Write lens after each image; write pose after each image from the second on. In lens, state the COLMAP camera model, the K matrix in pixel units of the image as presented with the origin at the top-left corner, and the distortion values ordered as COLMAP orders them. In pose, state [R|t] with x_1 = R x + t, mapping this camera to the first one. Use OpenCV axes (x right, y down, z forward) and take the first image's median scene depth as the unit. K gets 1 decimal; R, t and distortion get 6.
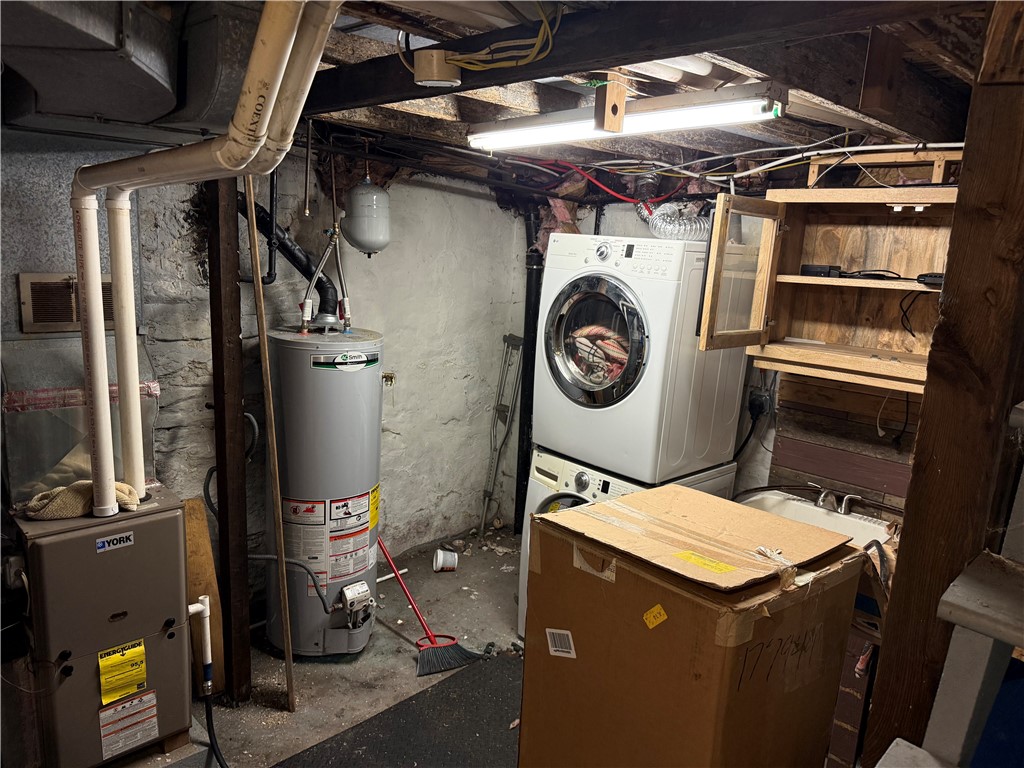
lens RADIAL K [[742.8, 0, 514.3], [0, 742.8, 394.3], [0, 0, 1]] dist [-0.003901, 0.001346]
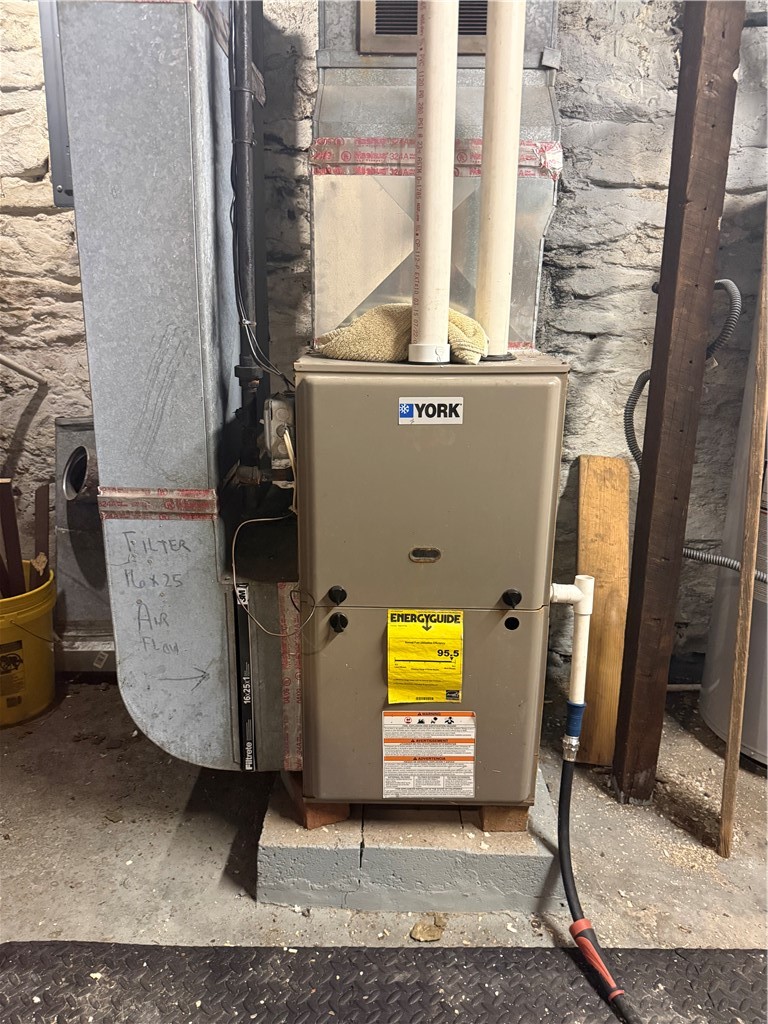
lens RADIAL K [[723.7, 0, 386.1], [0, 723.7, 510.5], [0, 0, 1]] dist [0.063143, -0.089387]
pose [[0.705992, 0.138441, -0.694557, -0.175036], [-0.119796, 0.989920, 0.075545, 0.216394], [0.698014, 0.029871, 0.715461, 0.561127]]
